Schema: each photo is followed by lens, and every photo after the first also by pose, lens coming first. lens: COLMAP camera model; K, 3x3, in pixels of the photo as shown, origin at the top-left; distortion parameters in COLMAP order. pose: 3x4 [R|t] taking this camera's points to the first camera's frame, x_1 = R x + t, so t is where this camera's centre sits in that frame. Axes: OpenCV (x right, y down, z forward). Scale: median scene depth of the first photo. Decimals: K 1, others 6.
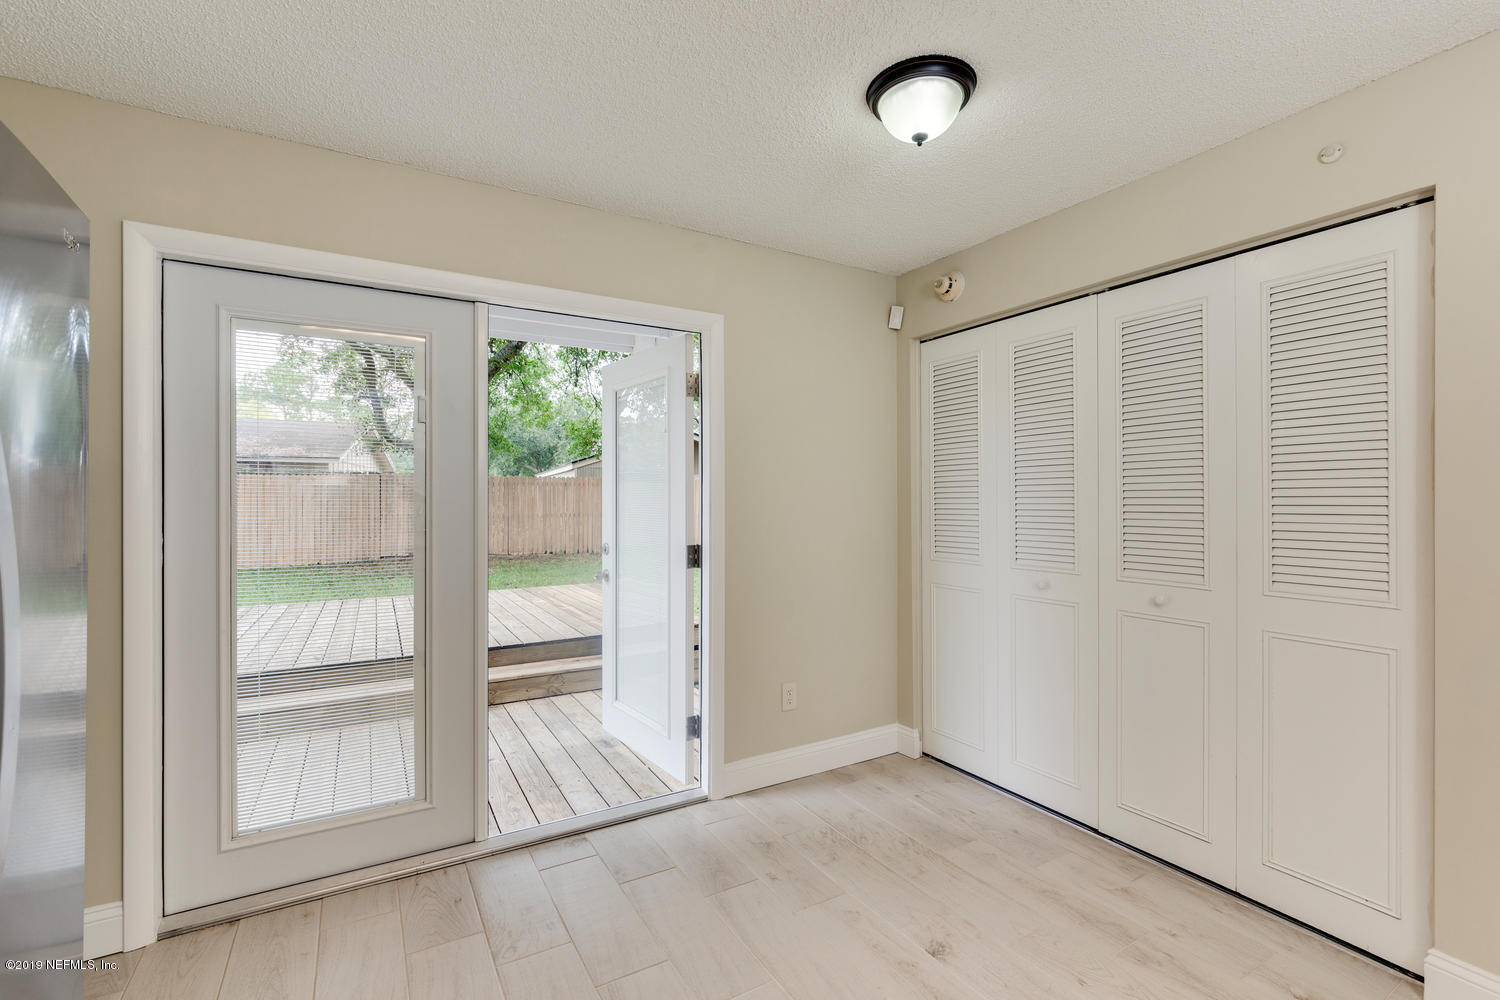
lens RADIAL K [[655.9, 0, 747.8], [0, 655.9, 498.9], [0, 0, 1]] dist [-0.000060, 0.000029]
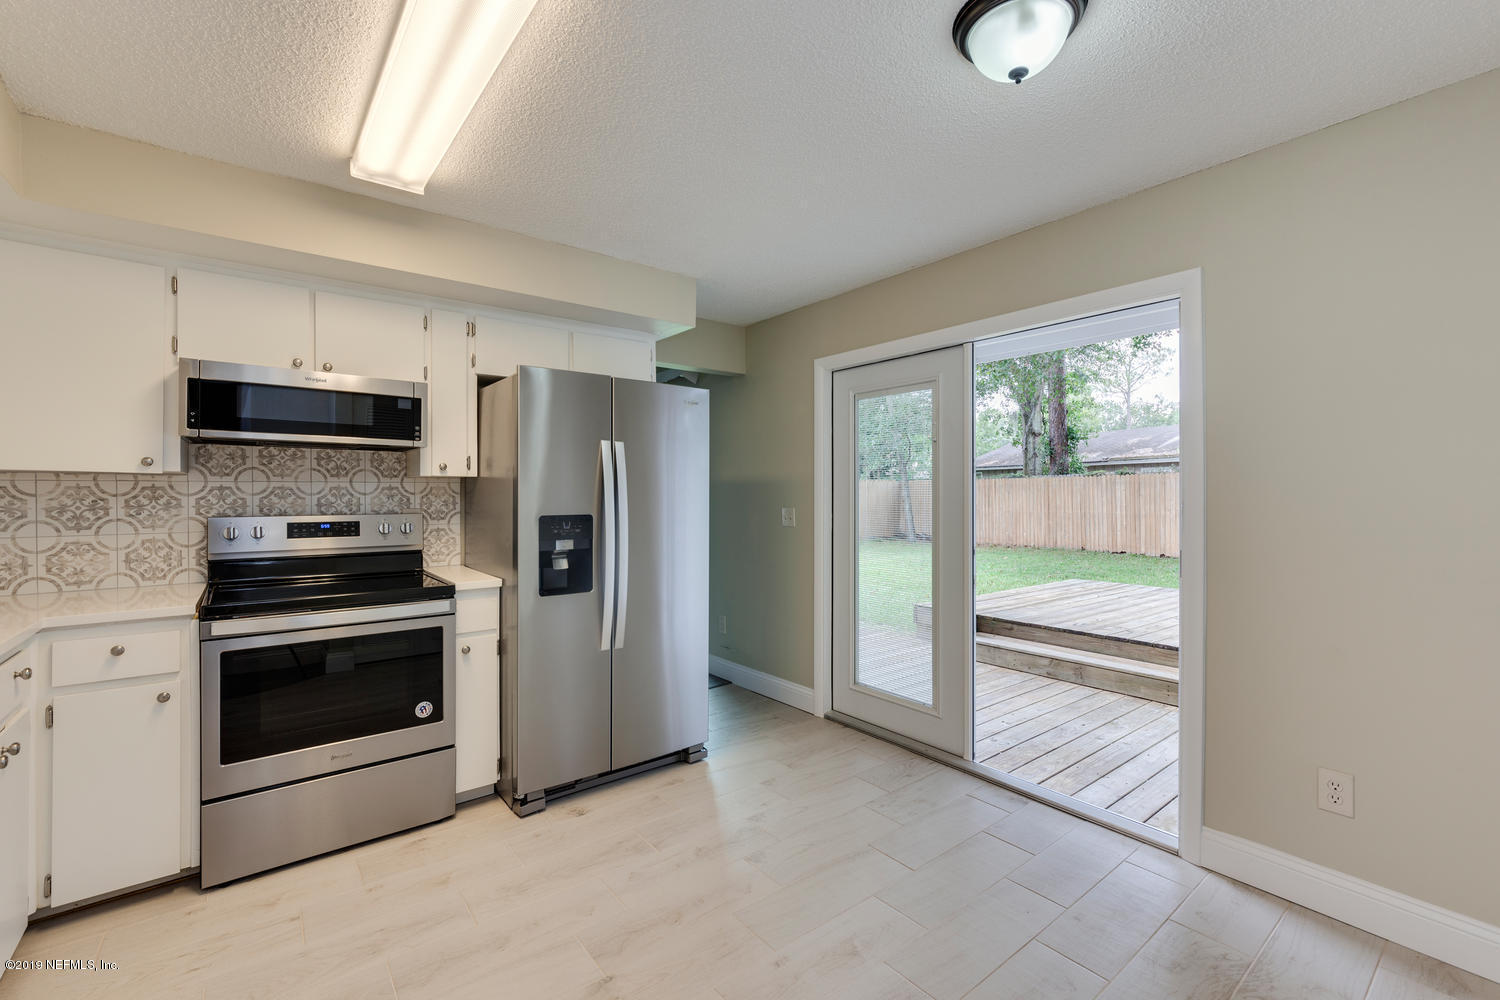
lens RADIAL K [[655.9, 0, 747.8], [0, 655.9, 498.9], [0, 0, 1]] dist [-0.000060, 0.000029]
pose [[0.119470, 0.006937, -0.992814, 0.702218], [0.004164, 0.999963, 0.007488, -0.003607], [0.992829, -0.005029, 0.119436, 0.359447]]
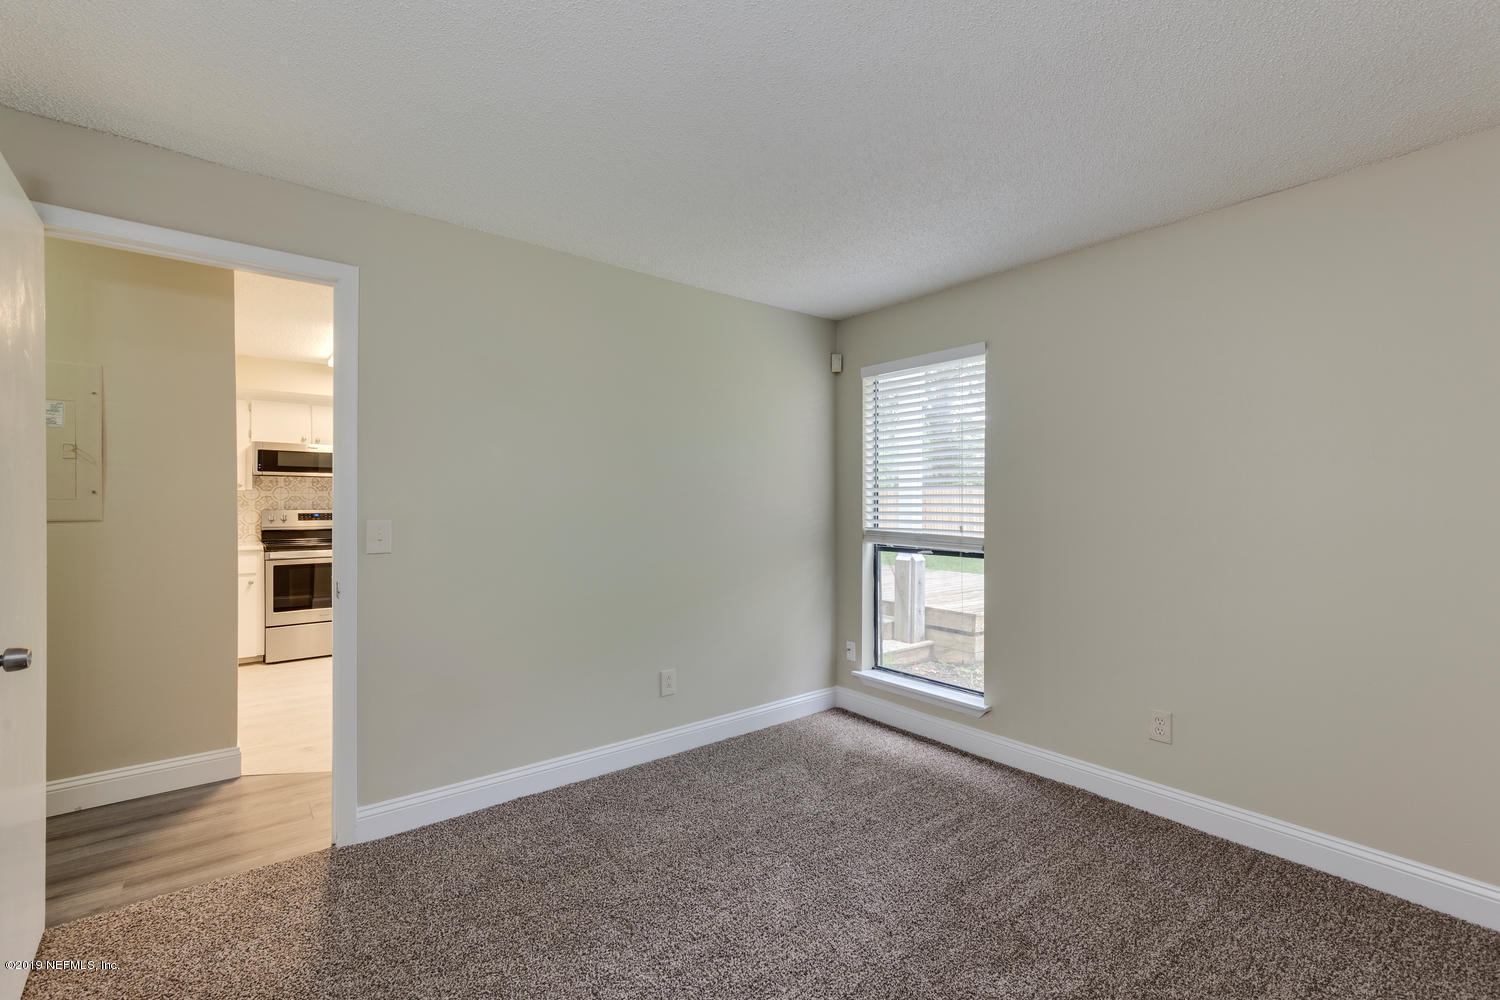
lens RADIAL K [[655.9, 0, 747.8], [0, 655.9, 498.9], [0, 0, 1]] dist [-0.000060, 0.000029]
pose [[0.146529, 0.000457, -0.989206, 1.607954], [0.003271, 0.999994, 0.000946, -0.005084], [0.989201, -0.003375, 0.146527, 0.762609]]
